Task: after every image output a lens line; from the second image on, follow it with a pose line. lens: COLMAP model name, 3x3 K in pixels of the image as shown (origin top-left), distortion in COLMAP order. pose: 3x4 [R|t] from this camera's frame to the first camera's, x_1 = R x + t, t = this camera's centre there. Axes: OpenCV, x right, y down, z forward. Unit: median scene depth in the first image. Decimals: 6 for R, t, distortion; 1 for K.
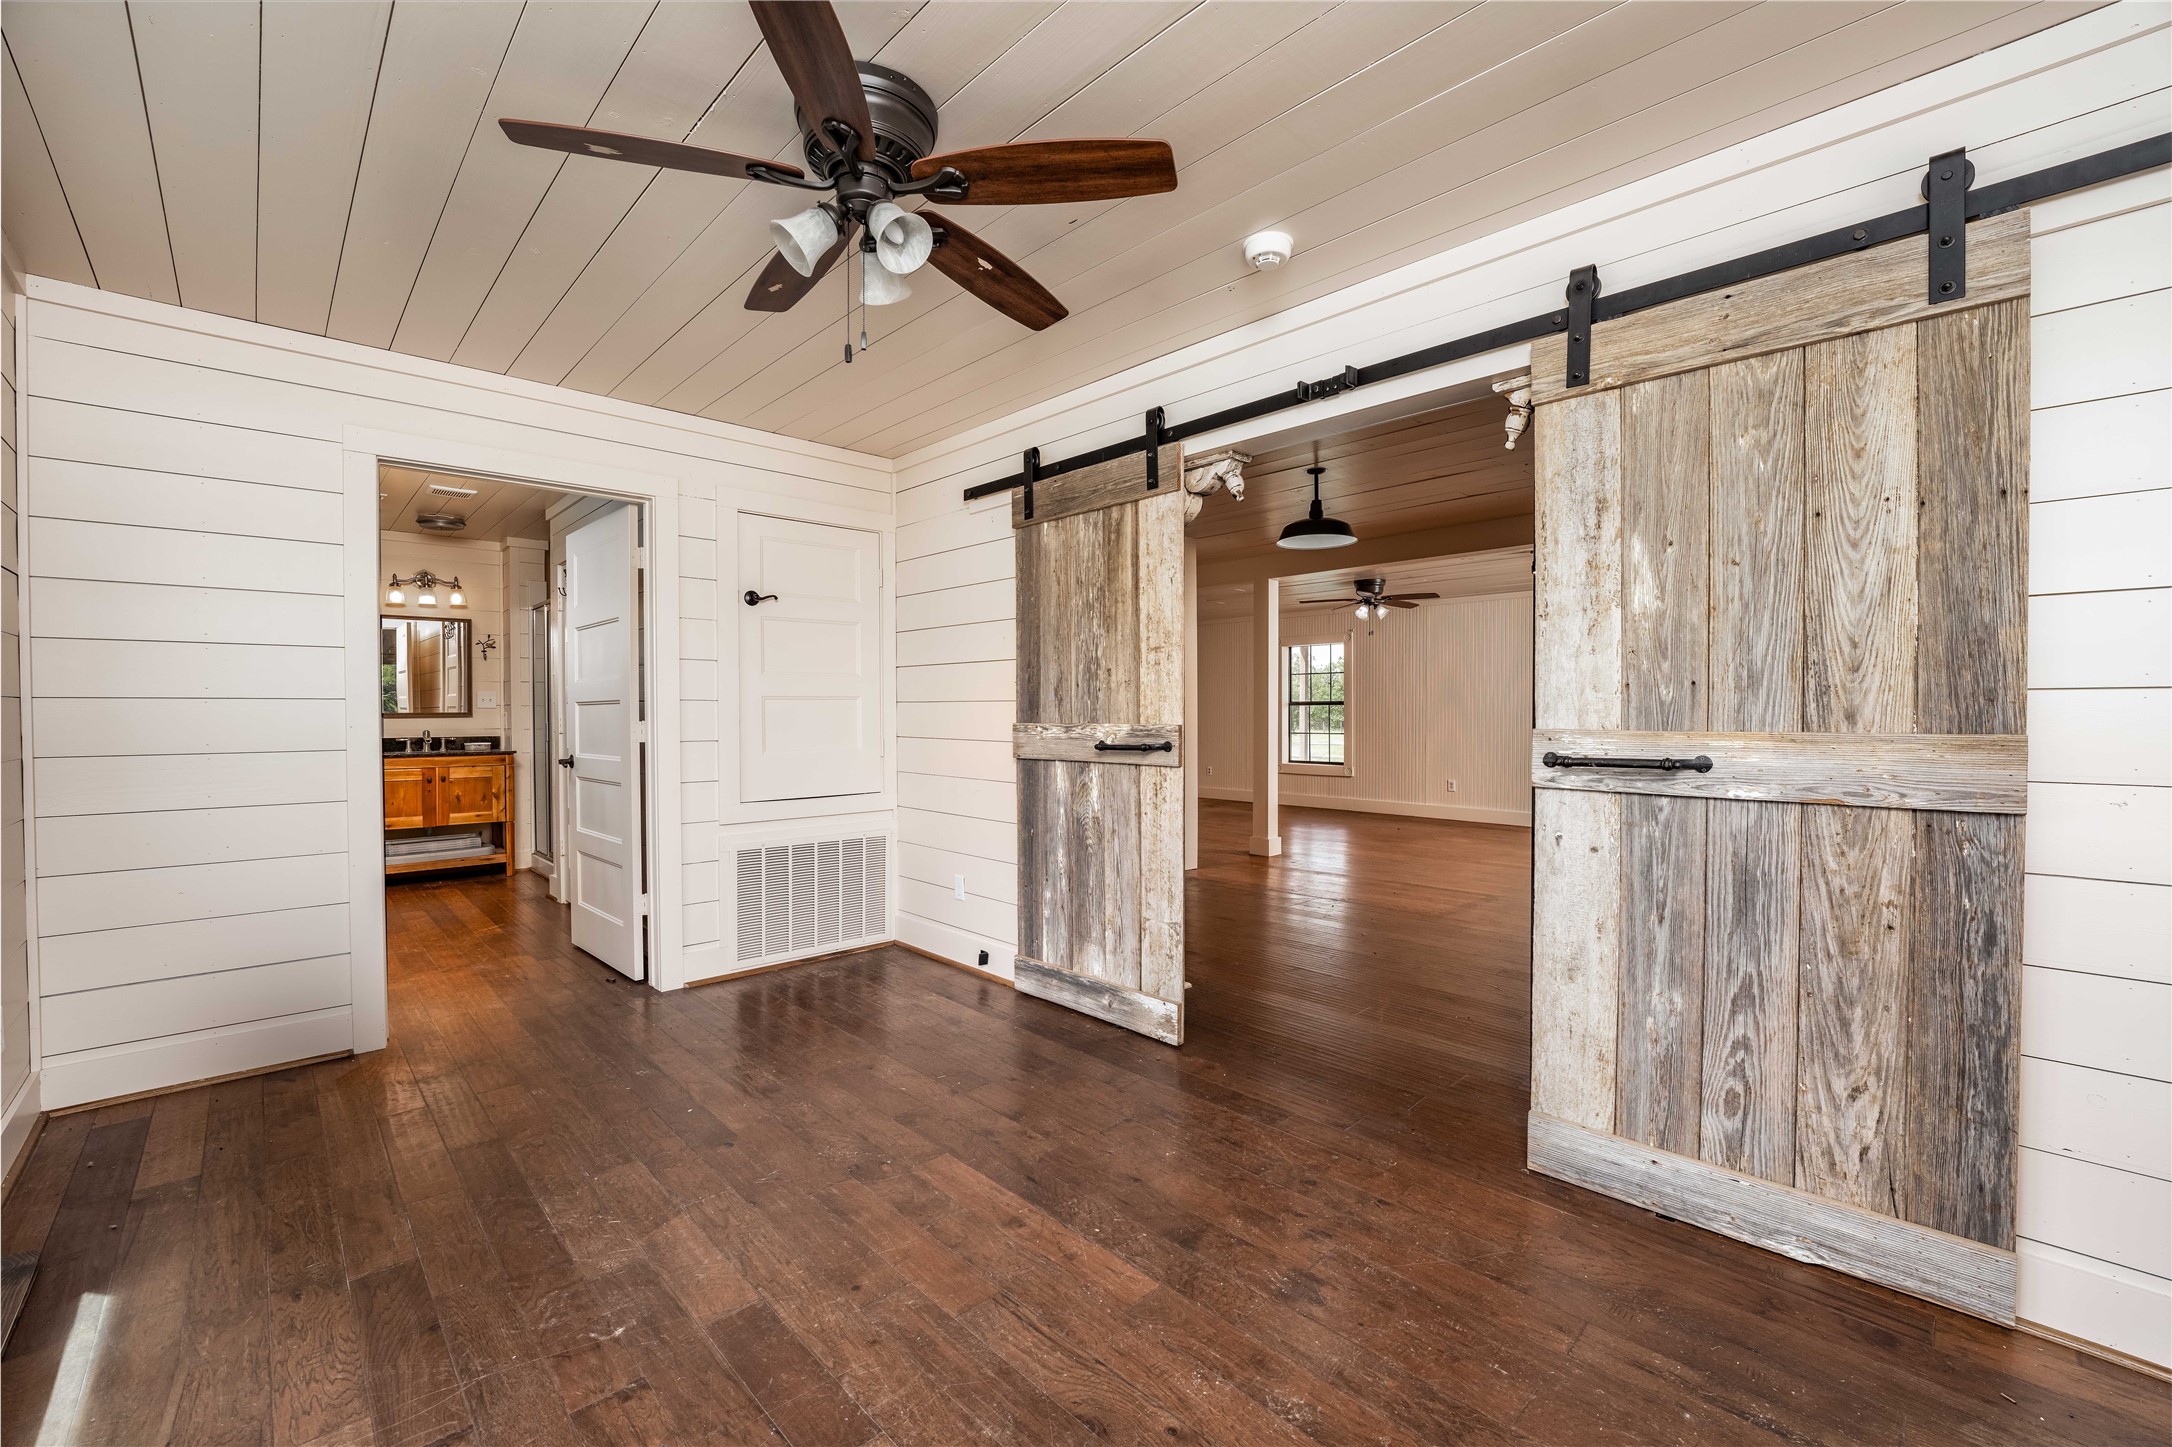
lens RADIAL K [[876.1, 0, 1071.6], [0, 876.1, 713.1], [0, 0, 1]] dist [-0.004830, -0.000178]
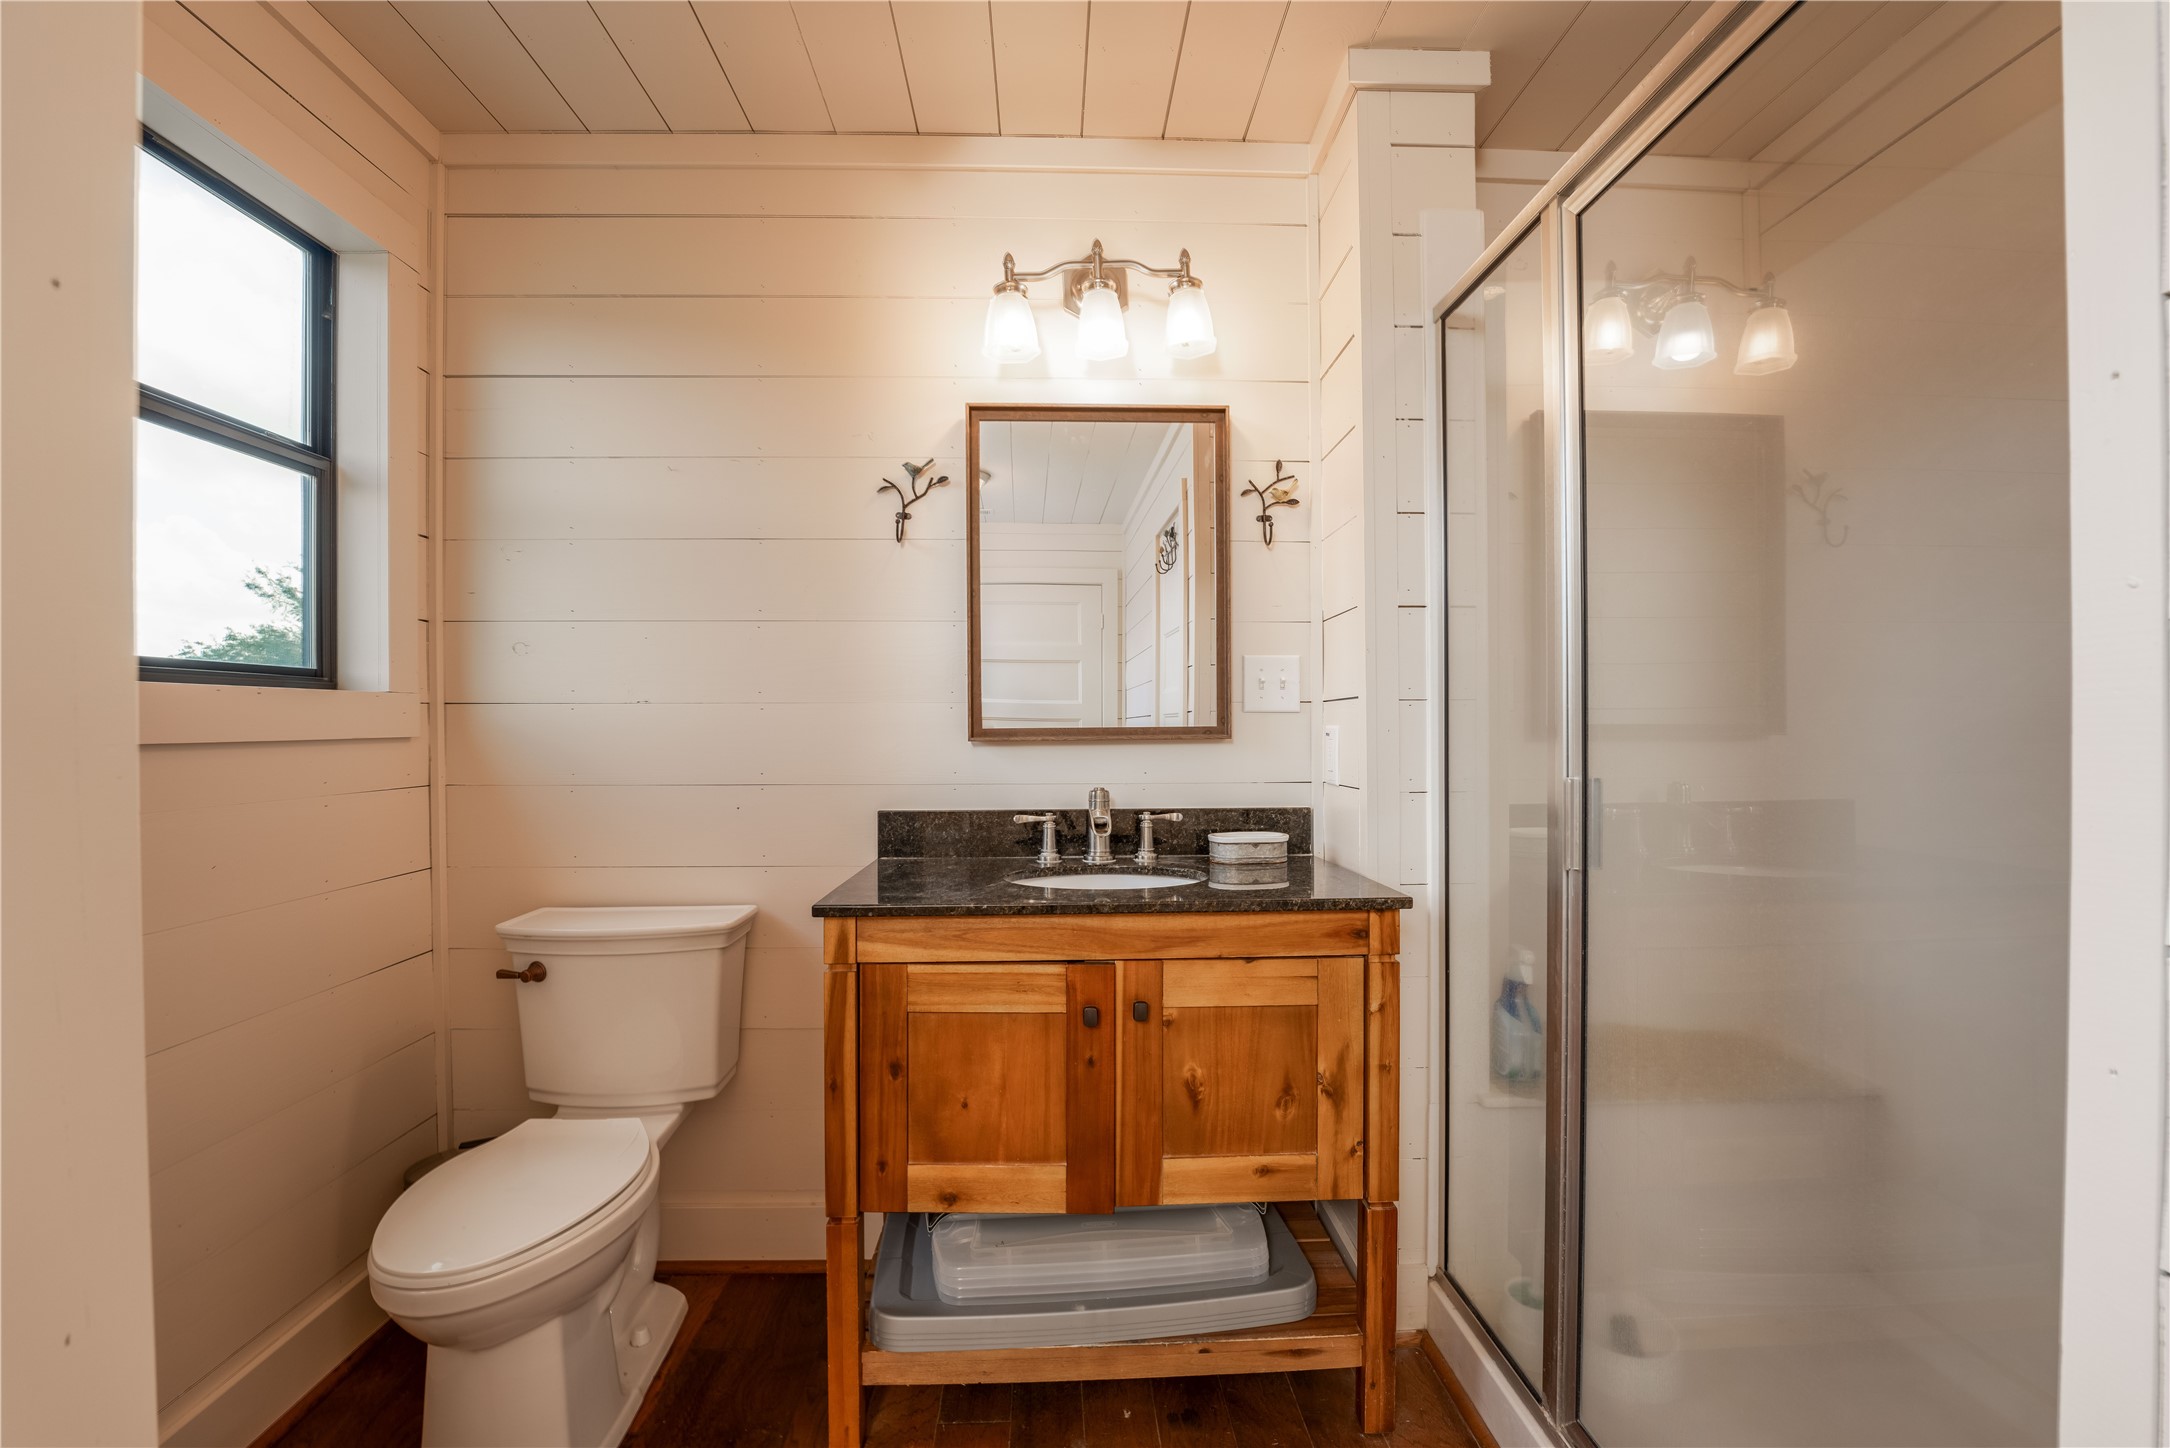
lens RADIAL K [[875.3, 0, 1080.9], [0, 875.3, 729.7], [0, 0, 1]] dist [-0.004830, -0.000178]
pose [[0.754522, 0.001929, -0.656272, -0.553374], [-0.008373, 0.999943, -0.006687, 0.003354], [0.656221, 0.010541, 0.754495, 0.777492]]
